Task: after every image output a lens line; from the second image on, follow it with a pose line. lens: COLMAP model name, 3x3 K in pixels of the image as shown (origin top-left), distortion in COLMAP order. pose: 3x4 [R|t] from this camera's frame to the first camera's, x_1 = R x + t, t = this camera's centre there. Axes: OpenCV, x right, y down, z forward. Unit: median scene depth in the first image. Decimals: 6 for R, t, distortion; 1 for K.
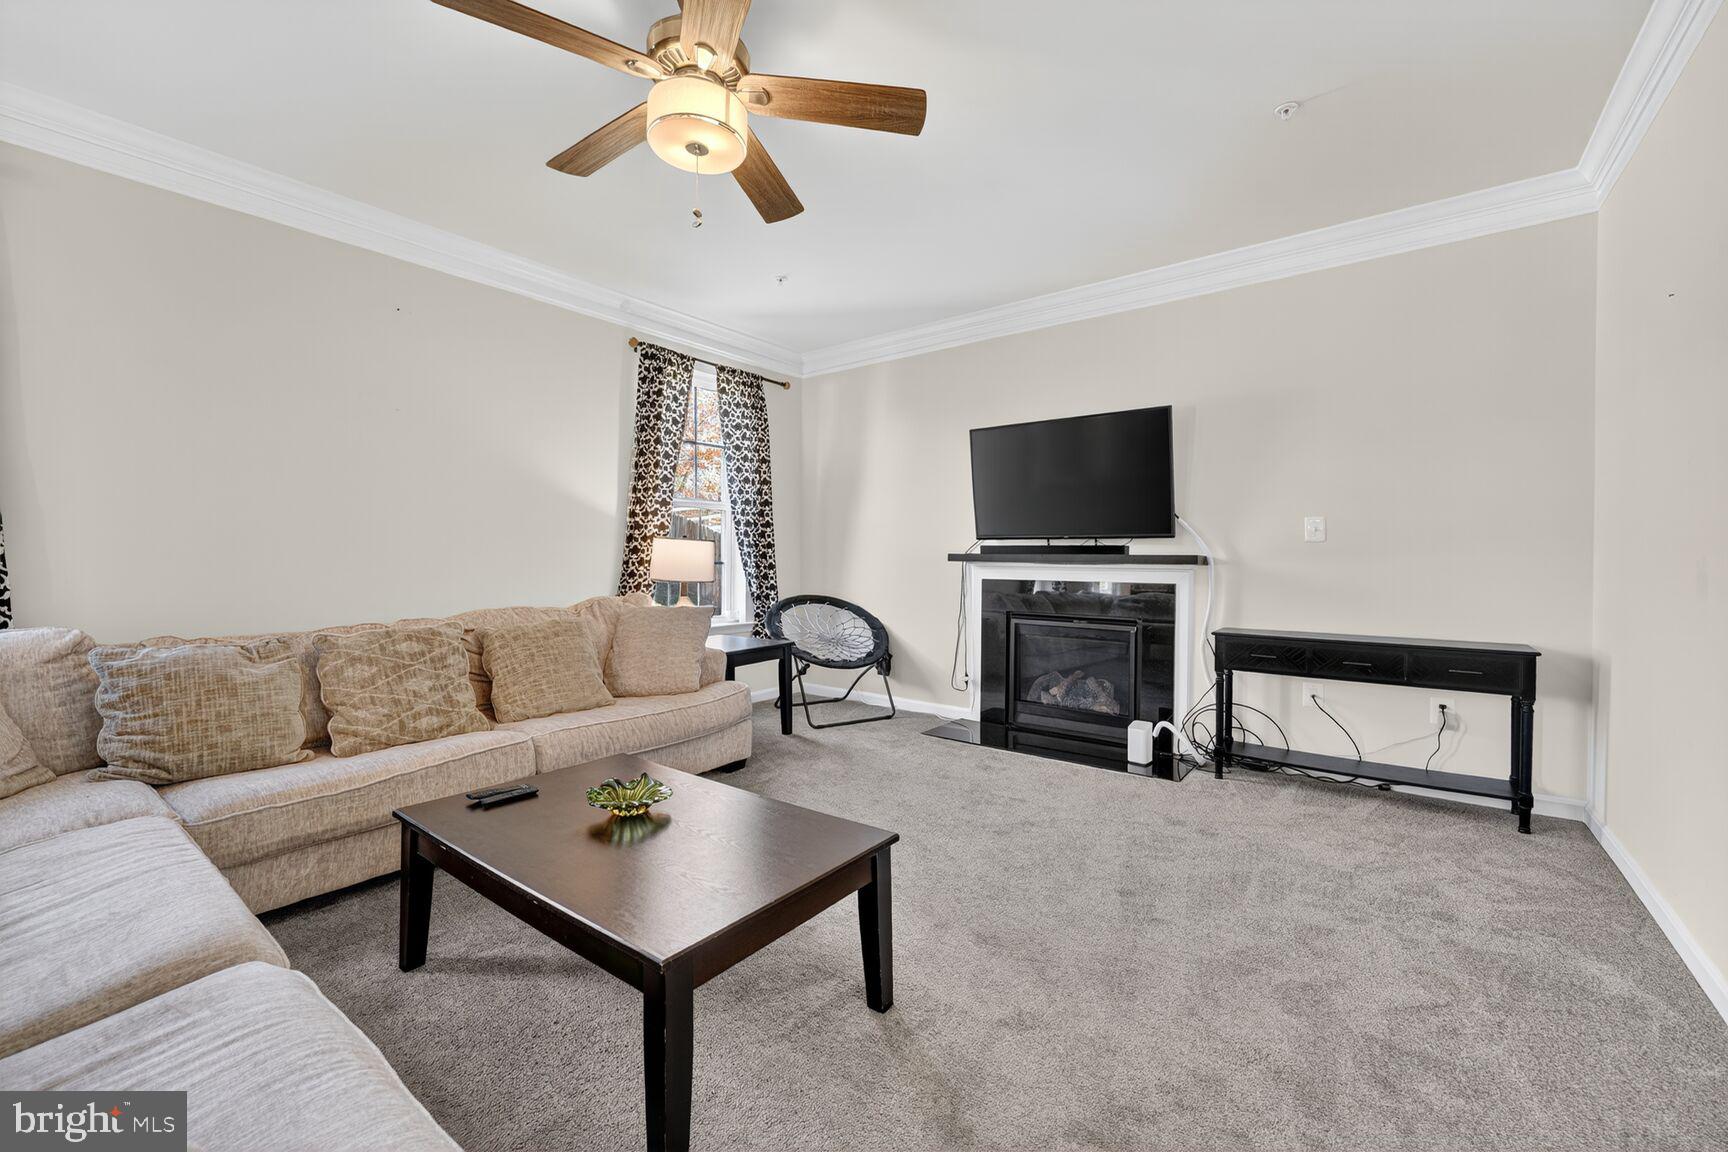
lens RADIAL K [[690.0, 0, 867.7], [0, 690.0, 571.8], [0, 0, 1]] dist [-0.008910, 0.001004]
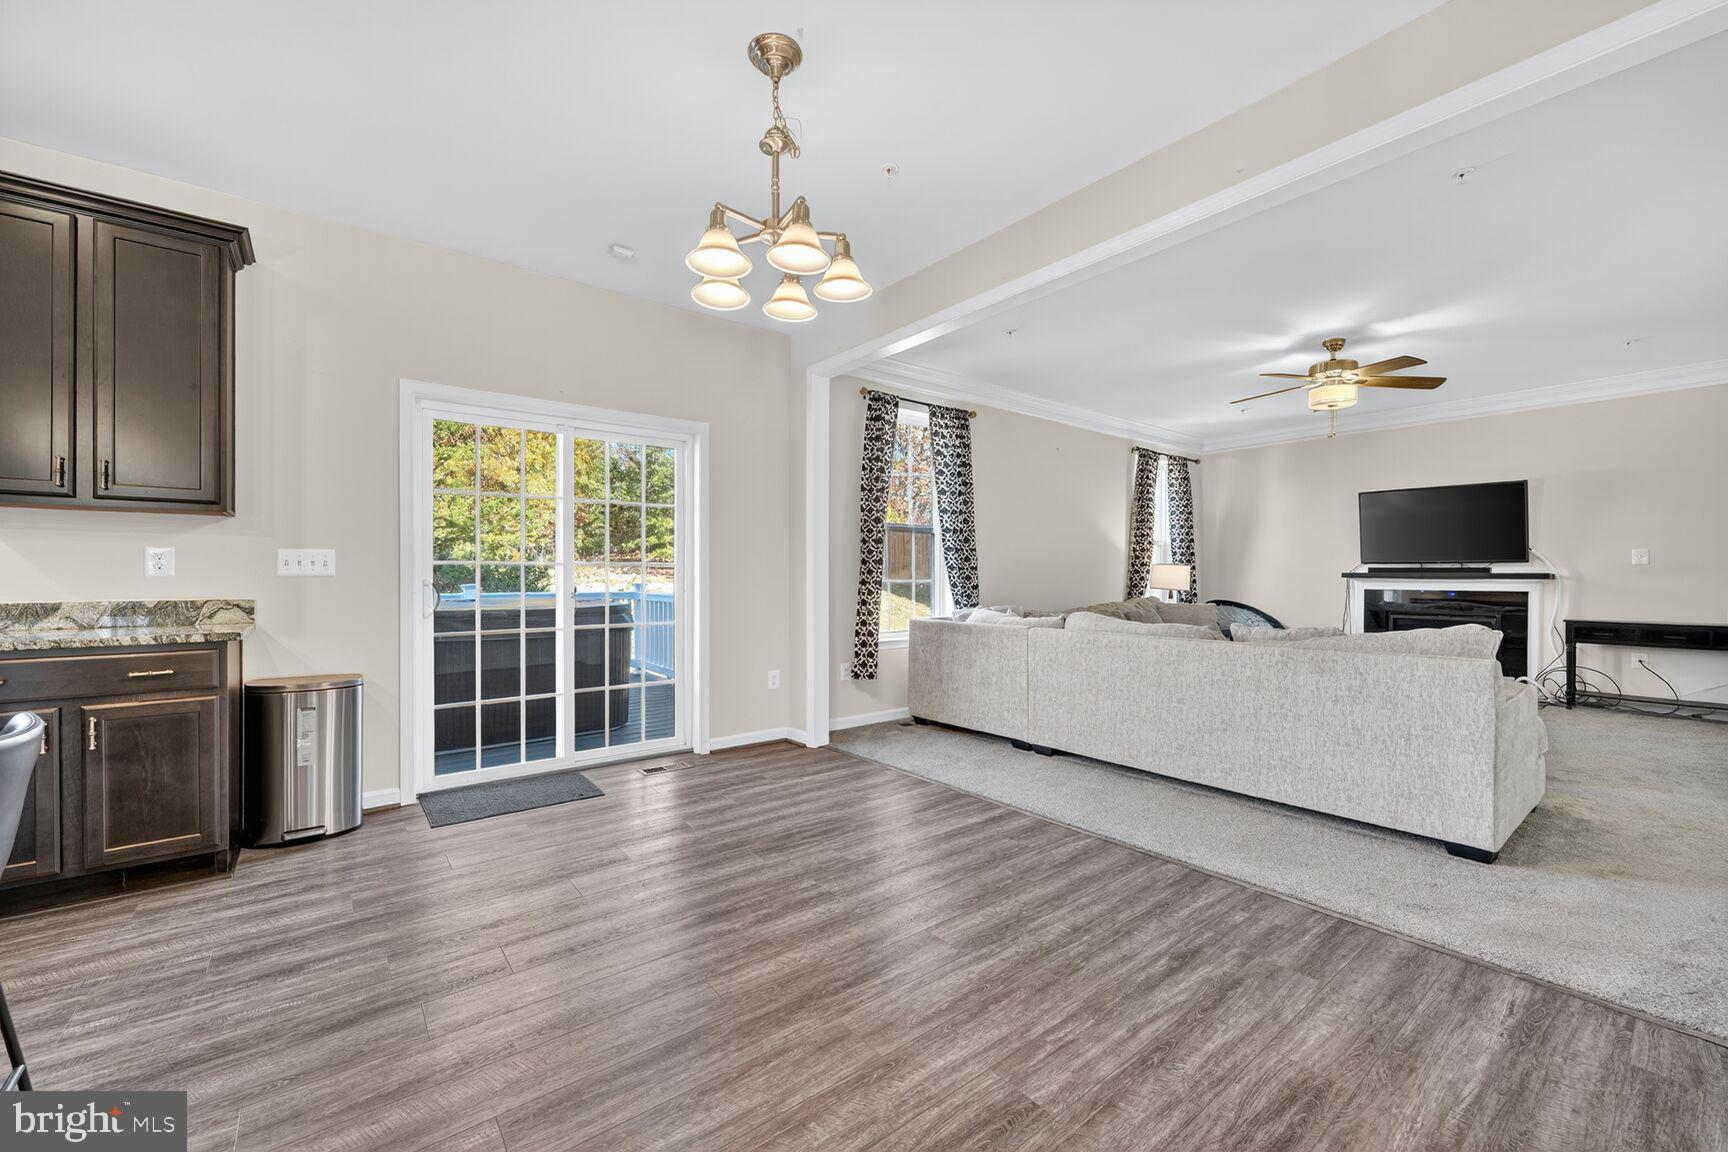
lens RADIAL K [[690.0, 0, 856.6], [0, 690.0, 574.6], [0, 0, 1]] dist [-0.008910, 0.001004]
pose [[0.971211, -0.002291, -0.238212, -0.680725], [-0.004400, 0.999611, -0.027551, 0.029560], [0.238182, 0.027806, 0.970822, -0.901021]]
